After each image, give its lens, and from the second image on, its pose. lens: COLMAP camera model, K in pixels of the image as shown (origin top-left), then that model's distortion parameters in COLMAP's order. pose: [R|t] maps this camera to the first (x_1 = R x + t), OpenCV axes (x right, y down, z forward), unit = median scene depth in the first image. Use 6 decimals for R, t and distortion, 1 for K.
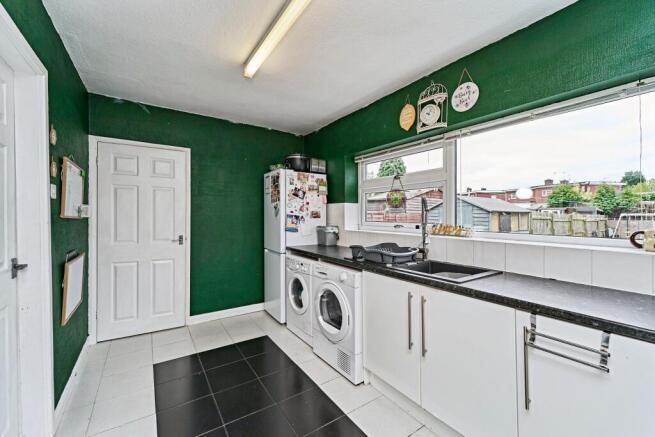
lens RADIAL K [[266.4, 0, 327.6], [0, 266.4, 213.9], [0, 0, 1]] dist [-0.004733, -0.000709]
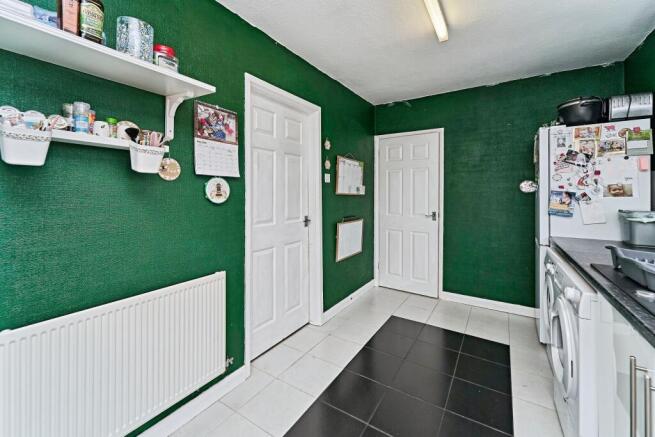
lens RADIAL K [[266.4, 0, 320.9], [0, 266.4, 193.6], [0, 0, 1]] dist [-0.004733, -0.000709]
pose [[0.385738, -0.003225, -0.922603, 0.249795], [0.004725, 0.999988, -0.001520, 0.007357], [0.922596, -0.003773, 0.385749, 0.168497]]
